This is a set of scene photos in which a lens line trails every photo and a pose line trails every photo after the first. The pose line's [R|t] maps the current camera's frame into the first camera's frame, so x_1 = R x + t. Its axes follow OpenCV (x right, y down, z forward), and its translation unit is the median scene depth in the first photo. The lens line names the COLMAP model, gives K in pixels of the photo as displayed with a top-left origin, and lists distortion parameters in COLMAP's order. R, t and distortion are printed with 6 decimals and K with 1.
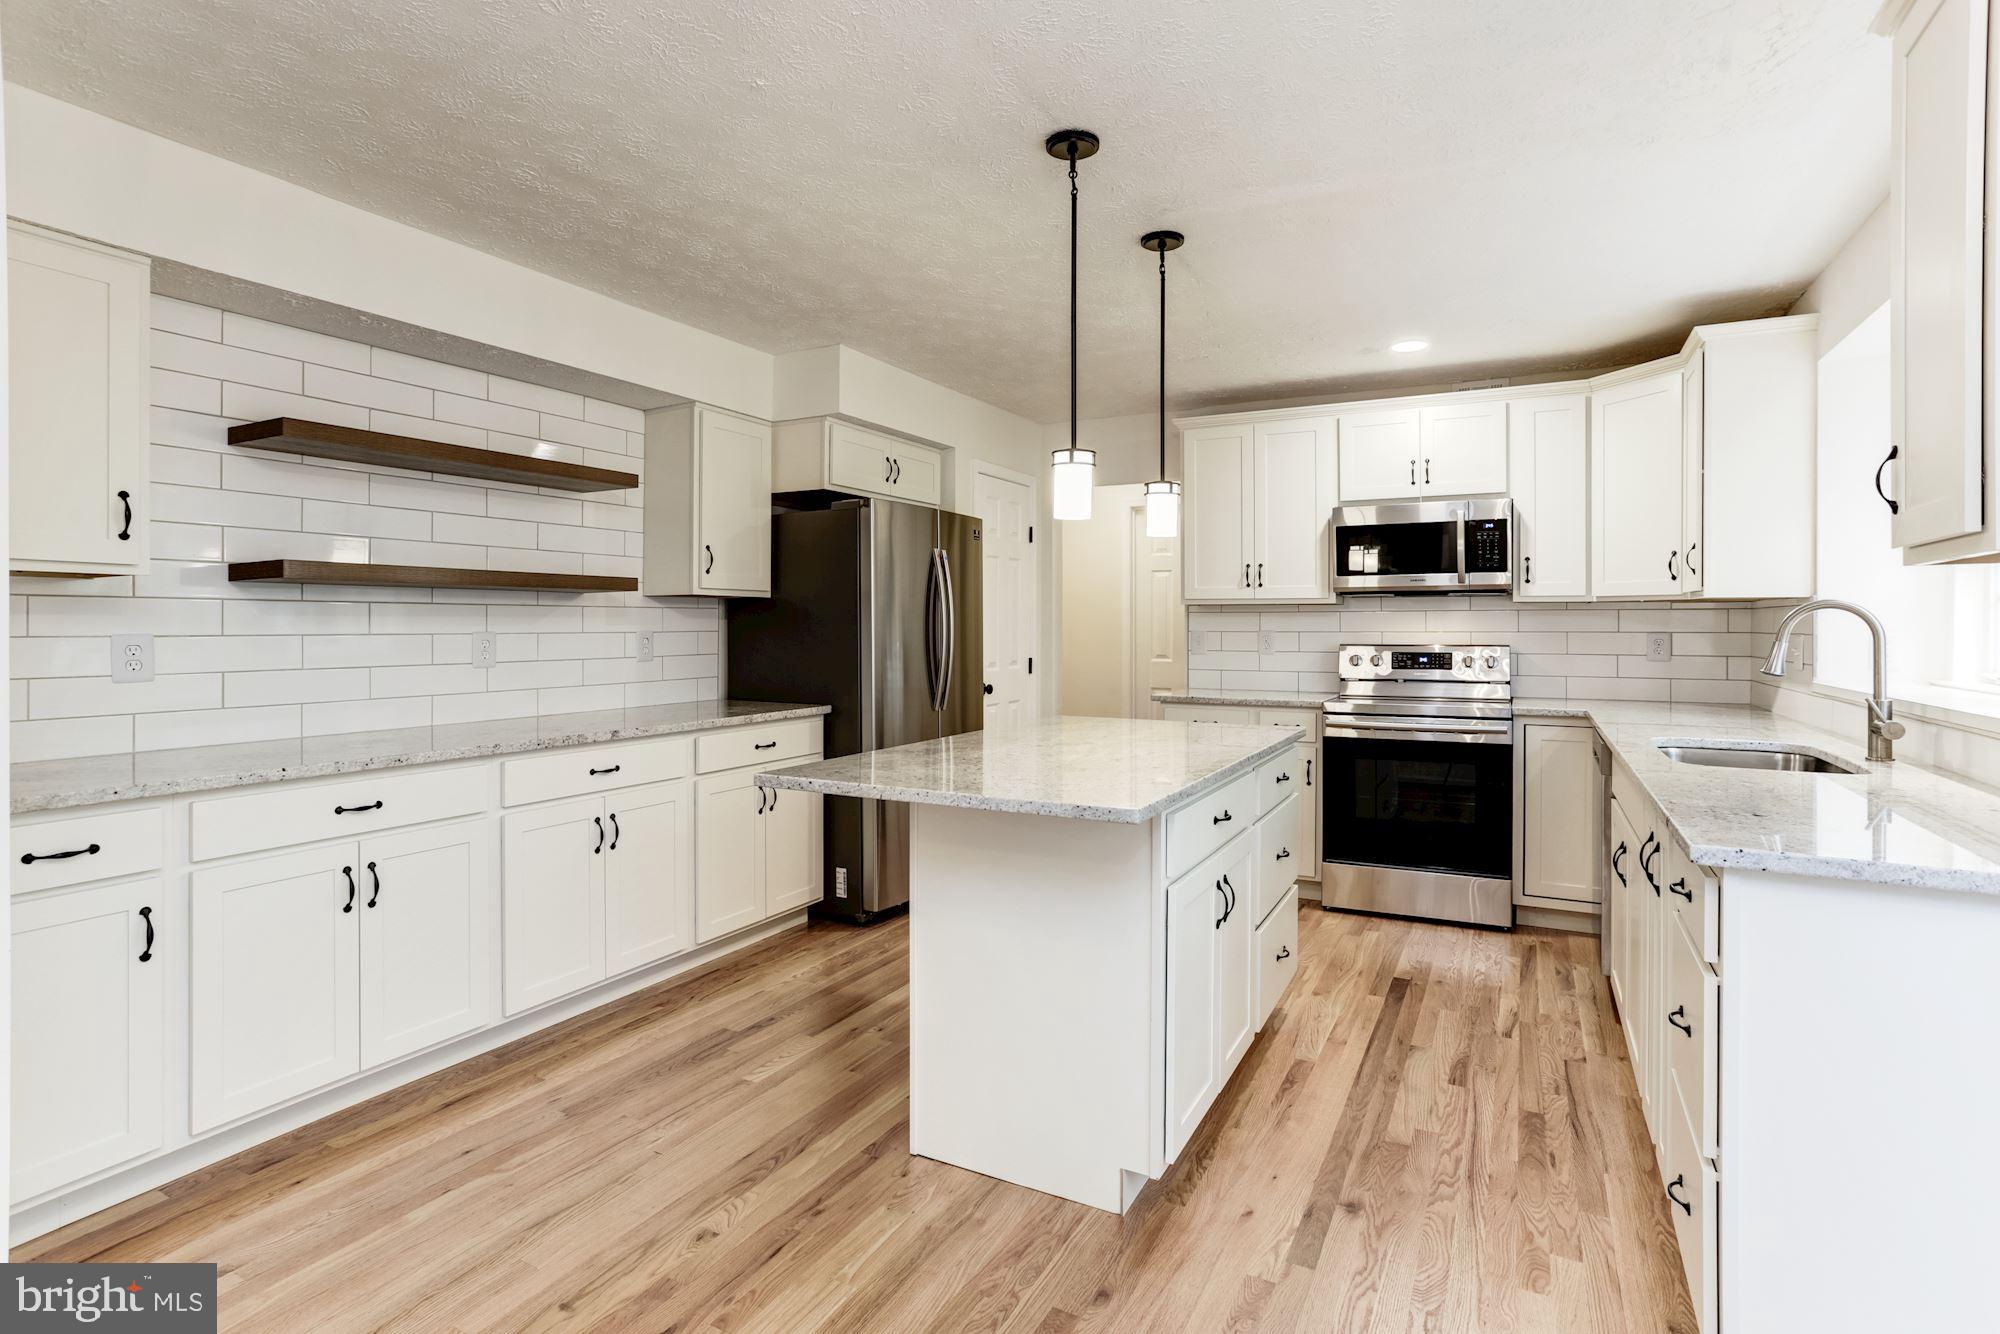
lens RADIAL K [[995.6, 0, 982.9], [0, 995.6, 622.3], [0, 0, 1]] dist [-0.049429, 0.036308]
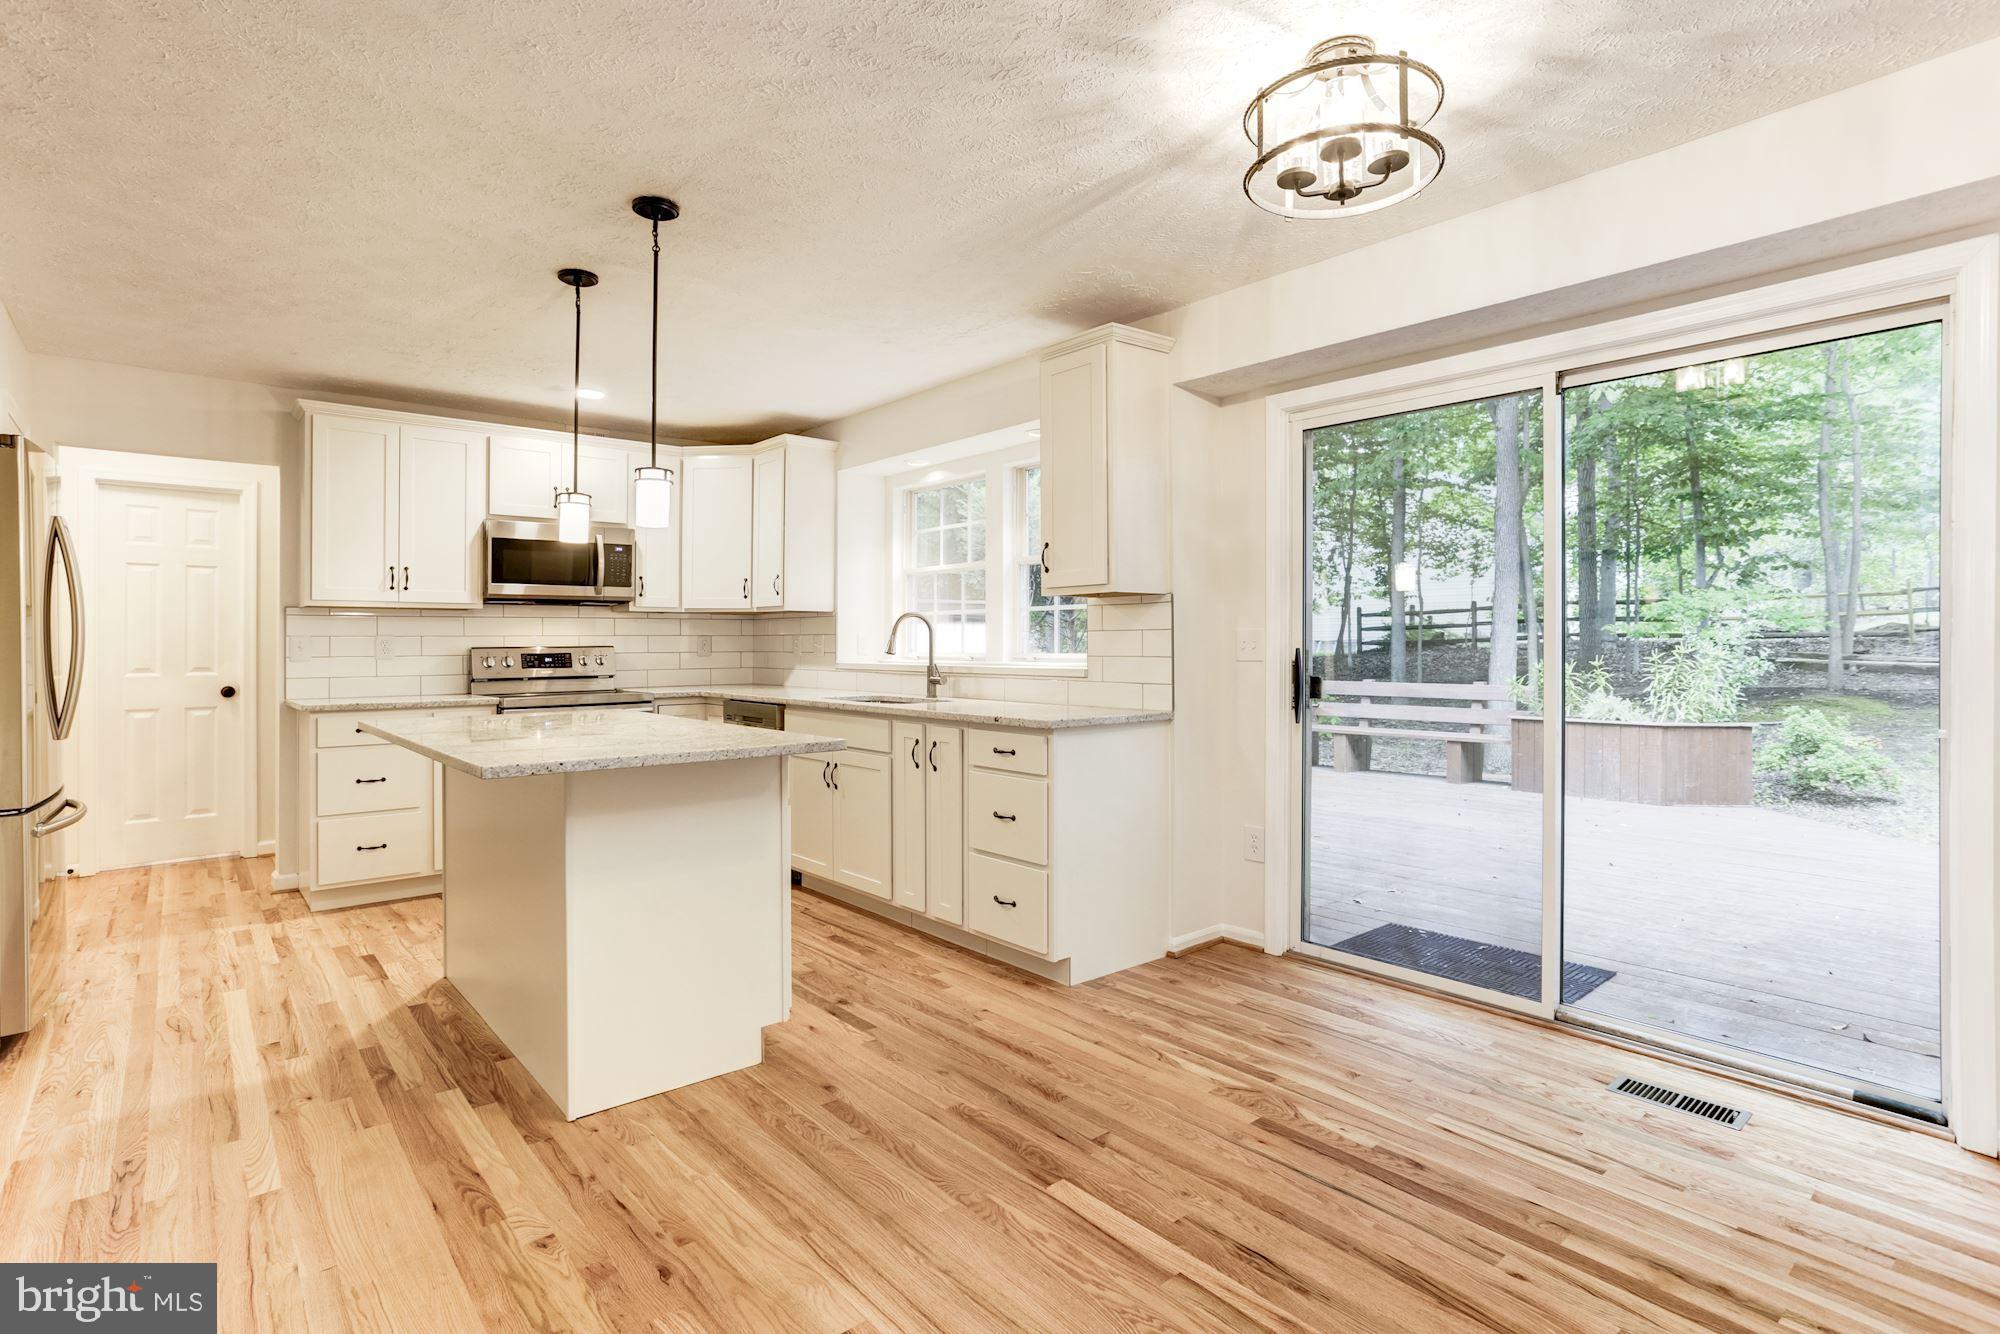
lens RADIAL K [[990.0, 0, 993.2], [0, 990.0, 636.8], [0, 0, 1]] dist [-0.058818, 0.036865]
pose [[0.355653, 0.003097, 0.934613, -0.554132], [0.001533, 0.999991, -0.003897, 0.020774], [-0.934617, 0.002819, 0.355645, 0.136910]]
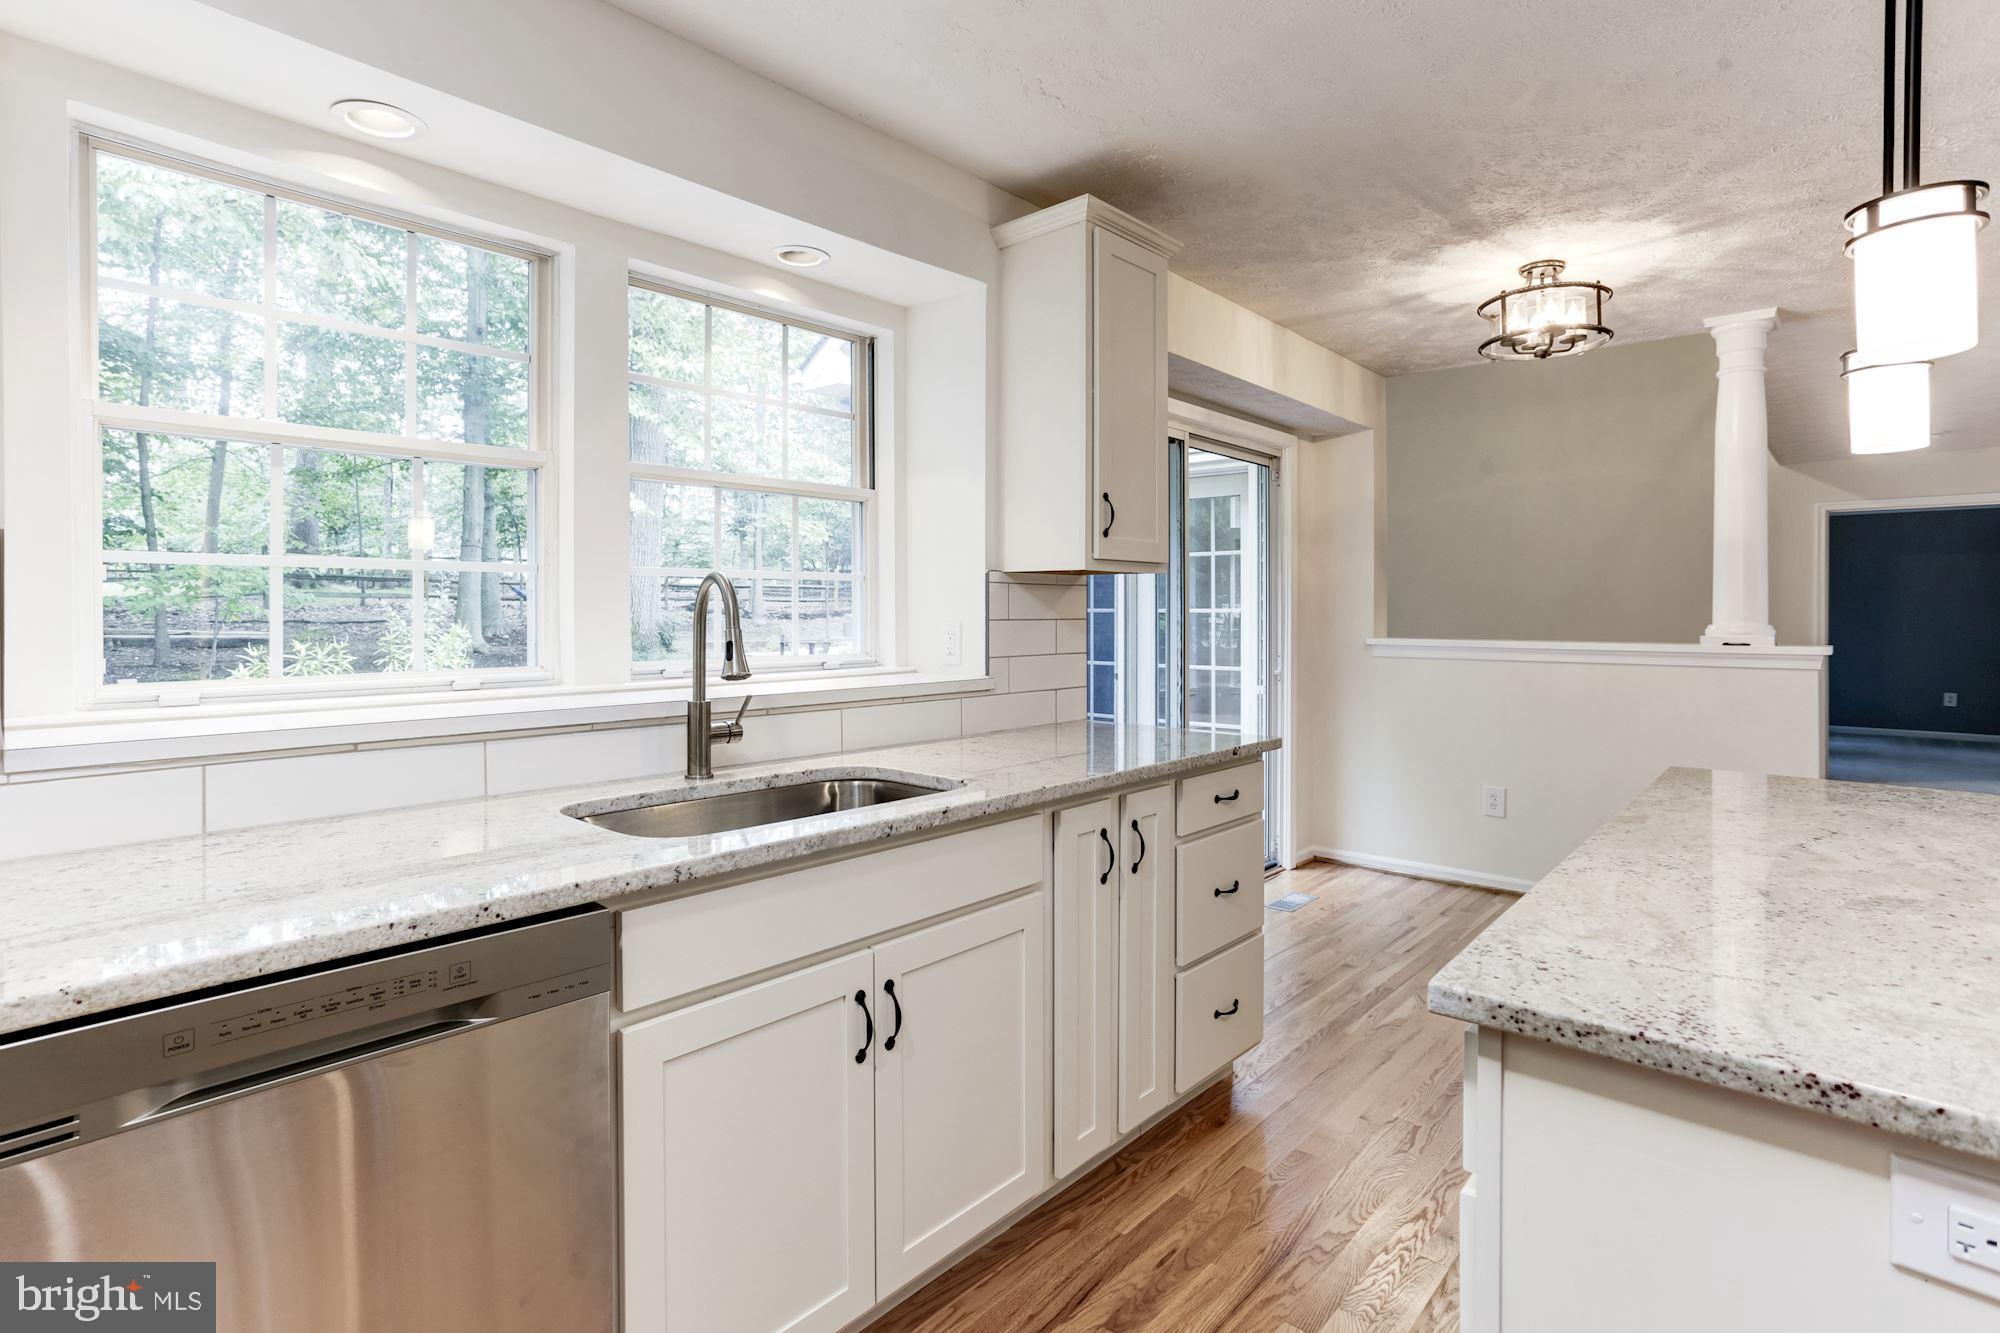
lens RADIAL K [[995.6, 0, 982.9], [0, 995.6, 621.8], [0, 0, 1]] dist [-0.049429, 0.036308]
pose [[-0.974023, -0.006666, 0.226351, 0.342426], [-0.004712, 0.999947, 0.009176, 0.004448], [-0.226400, 0.007871, -0.974003, 1.143827]]
